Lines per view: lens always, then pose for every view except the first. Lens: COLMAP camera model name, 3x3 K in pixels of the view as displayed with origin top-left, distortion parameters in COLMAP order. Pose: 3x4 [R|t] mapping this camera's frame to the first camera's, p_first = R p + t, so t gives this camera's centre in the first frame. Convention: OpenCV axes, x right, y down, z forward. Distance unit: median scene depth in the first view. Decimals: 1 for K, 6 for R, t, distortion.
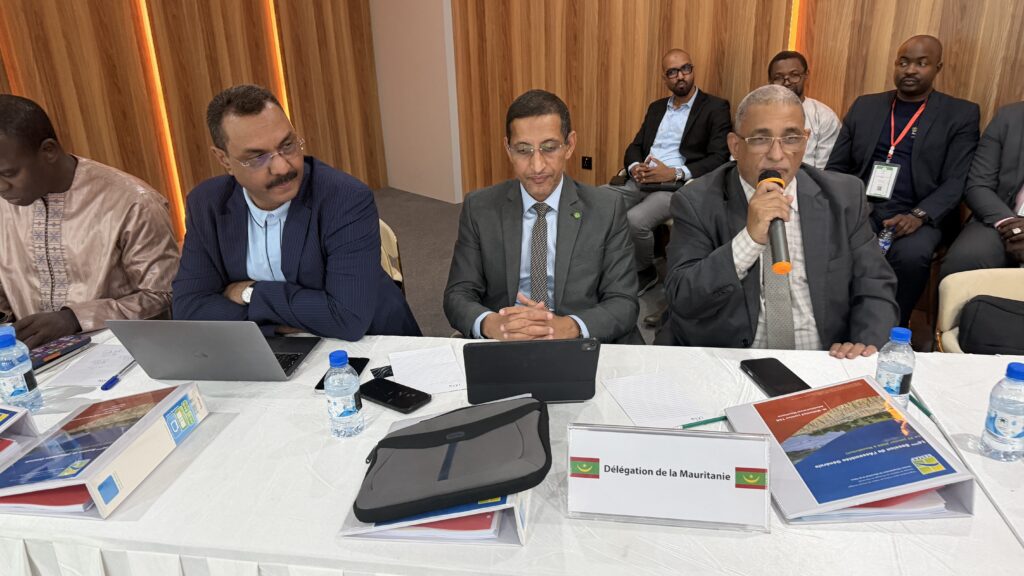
lens RADIAL K [[642.7, 0, 510.3], [0, 642.7, 279.0], [0, 0, 1]] dist [0.015356, -0.037251]
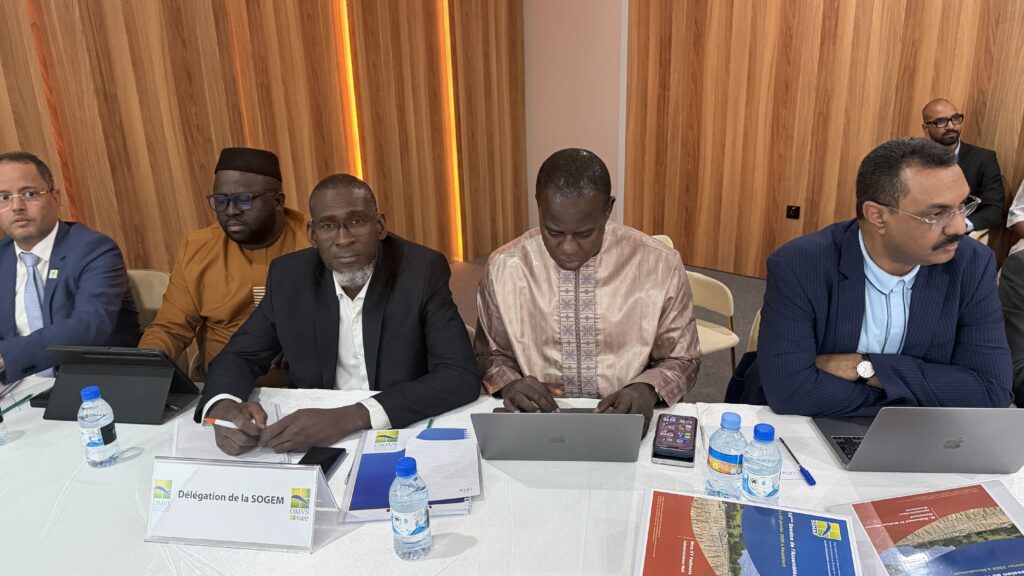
lens RADIAL K [[642.7, 0, 520.5], [0, 642.7, 299.8], [0, 0, 1]] dist [0.015356, -0.037251]
pose [[0.999696, -0.007461, 0.023503, -0.413398], [0.008295, 0.999333, -0.035577, -0.020662], [-0.023222, 0.035761, 0.999091, 0.044249]]
